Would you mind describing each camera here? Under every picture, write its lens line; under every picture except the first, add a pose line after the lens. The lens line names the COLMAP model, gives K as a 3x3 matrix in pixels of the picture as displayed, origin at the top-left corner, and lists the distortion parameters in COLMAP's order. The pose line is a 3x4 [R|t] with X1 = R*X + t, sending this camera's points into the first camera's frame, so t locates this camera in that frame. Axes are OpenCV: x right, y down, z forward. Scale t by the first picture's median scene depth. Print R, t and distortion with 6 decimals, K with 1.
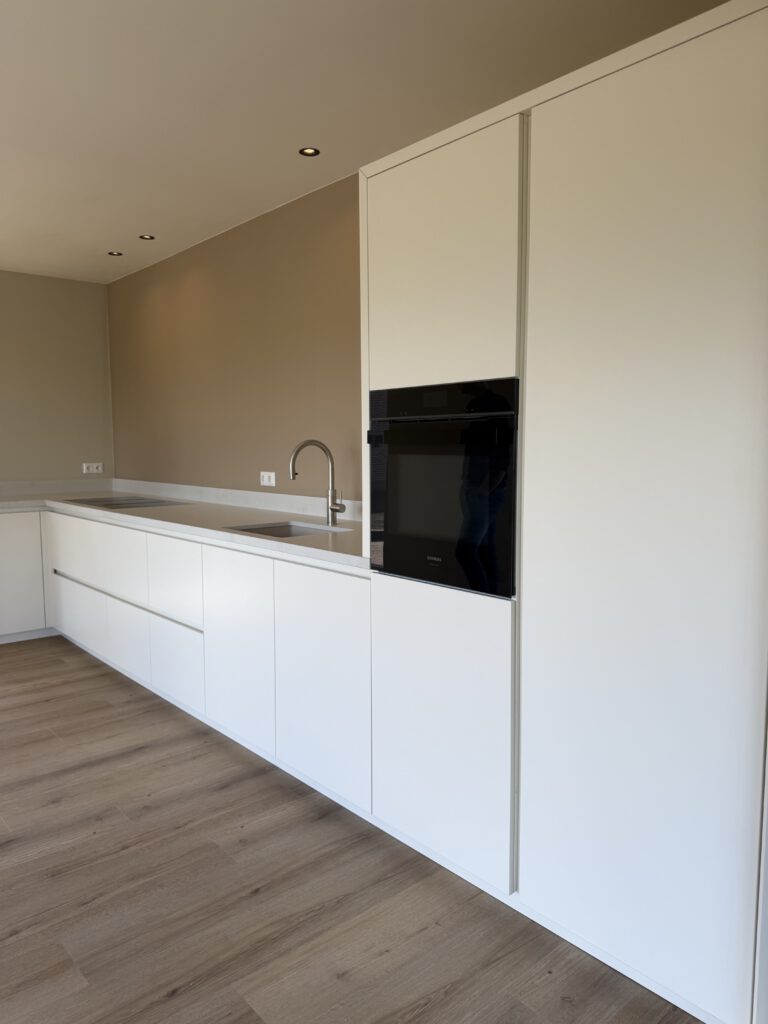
lens RADIAL K [[722.6, 0, 388.7], [0, 722.6, 512.2], [0, 0, 1]] dist [0.037185, -0.042170]
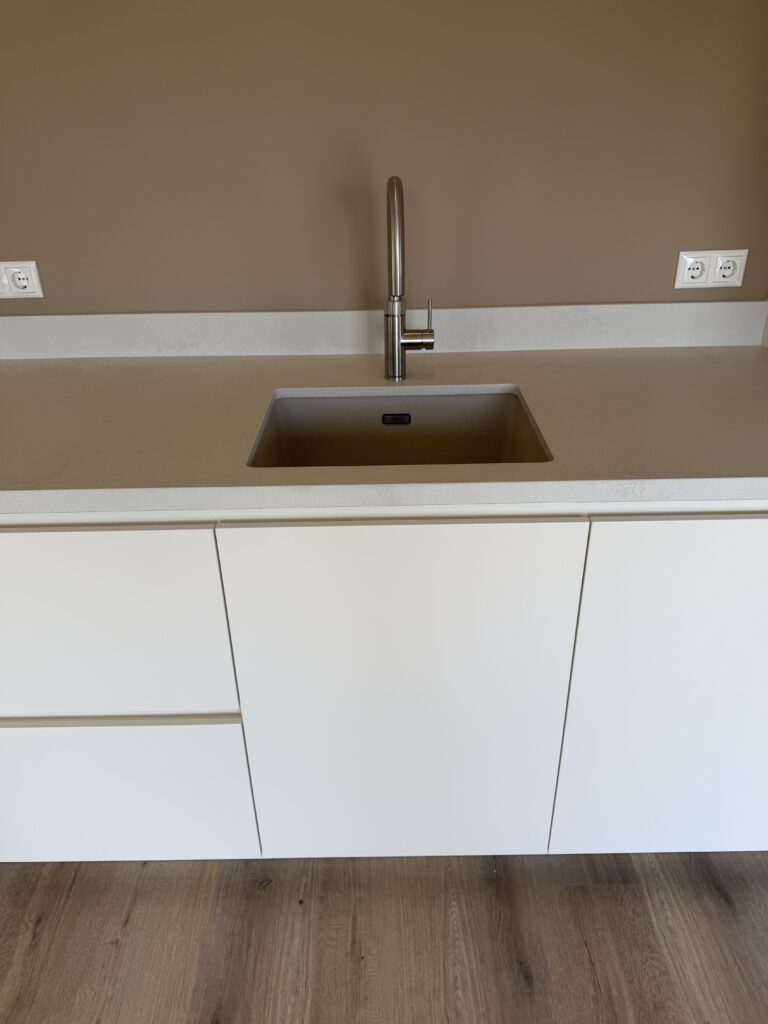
lens RADIAL K [[722.6, 0, 388.7], [0, 722.6, 512.2], [0, 0, 1]] dist [0.037185, -0.042170]
pose [[0.657269, -0.372373, 0.655237, -0.521757], [0.087740, 0.901307, 0.424203, -0.127249], [-0.748531, -0.221325, 0.625073, 0.875242]]
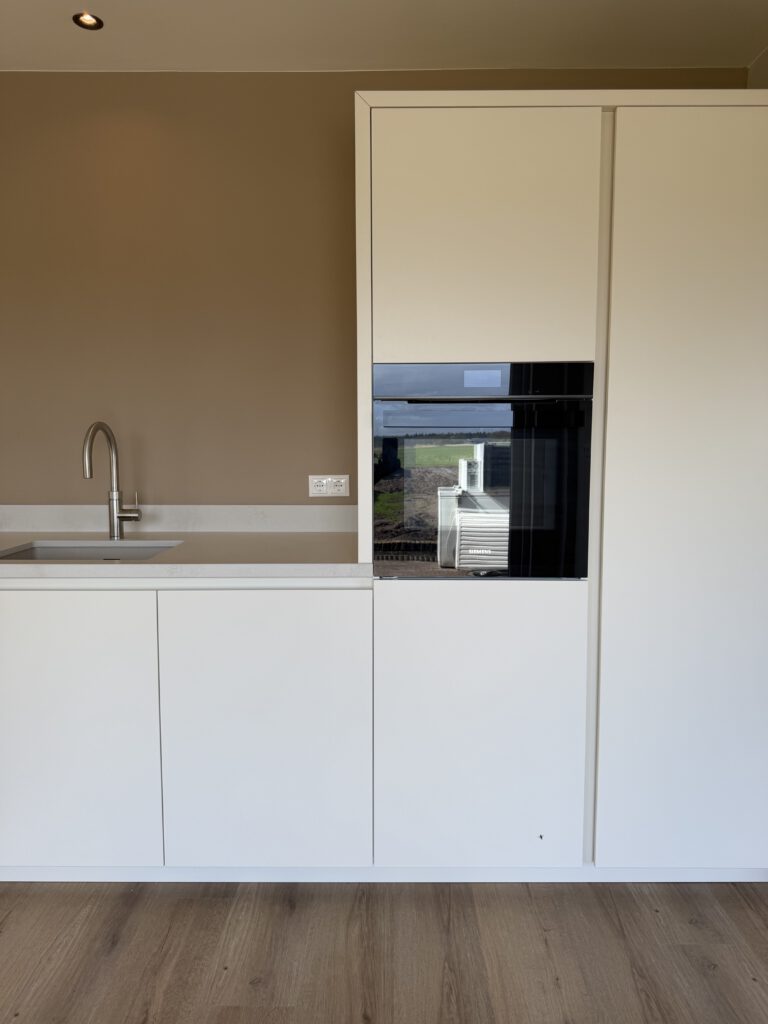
lens RADIAL K [[724.1, 0, 382.7], [0, 724.1, 507.8], [0, 0, 1]] dist [0.005922, -0.004696]
pose [[0.666654, -0.065832, 0.742455, -0.559112], [0.067473, 0.997332, 0.027847, -0.020489], [-0.742307, 0.031532, 0.669317, 0.379509]]
